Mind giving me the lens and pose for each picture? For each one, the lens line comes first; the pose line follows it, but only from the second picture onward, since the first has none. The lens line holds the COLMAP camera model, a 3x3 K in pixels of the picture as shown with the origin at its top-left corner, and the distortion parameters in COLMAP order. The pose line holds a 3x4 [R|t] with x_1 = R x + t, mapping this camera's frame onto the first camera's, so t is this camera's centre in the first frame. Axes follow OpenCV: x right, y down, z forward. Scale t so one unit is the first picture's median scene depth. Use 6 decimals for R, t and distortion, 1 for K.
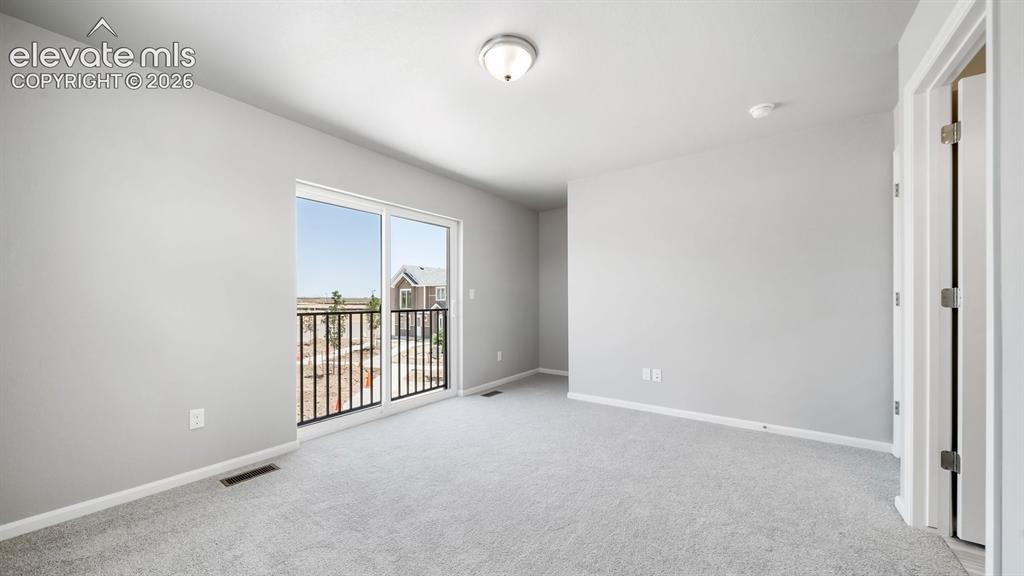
lens RADIAL K [[368.1, 0, 503.8], [0, 368.1, 299.9], [0, 0, 1]] dist [0.000059, -0.000126]
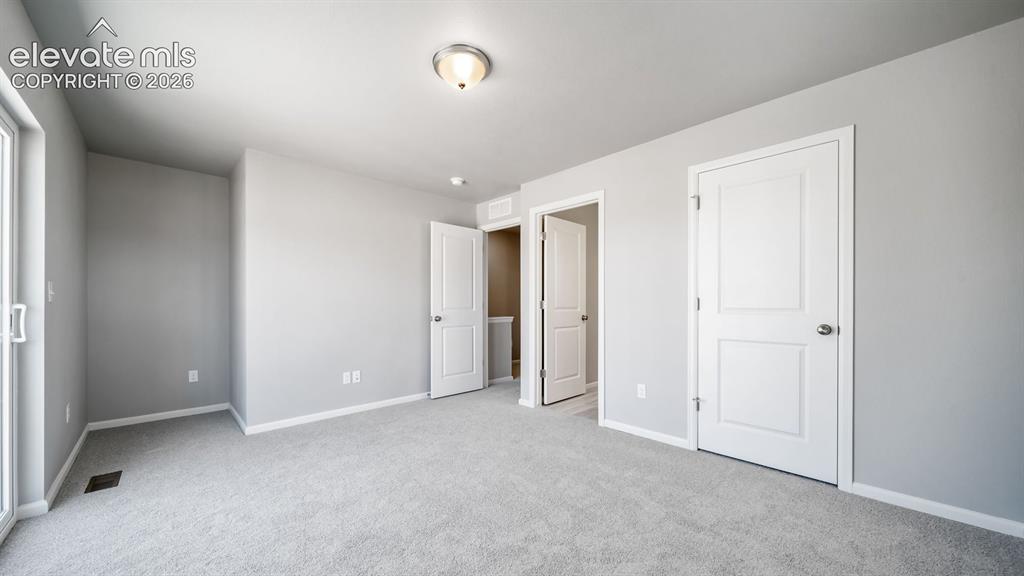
lens RADIAL K [[368.1, 0, 503.8], [0, 368.1, 299.9], [0, 0, 1]] dist [0.000059, -0.000126]
pose [[0.175916, 0.005533, 0.984390, -0.752113], [-0.000843, 0.999985, -0.005470, -0.015070], [-0.984405, 0.000132, 0.175918, 0.531926]]
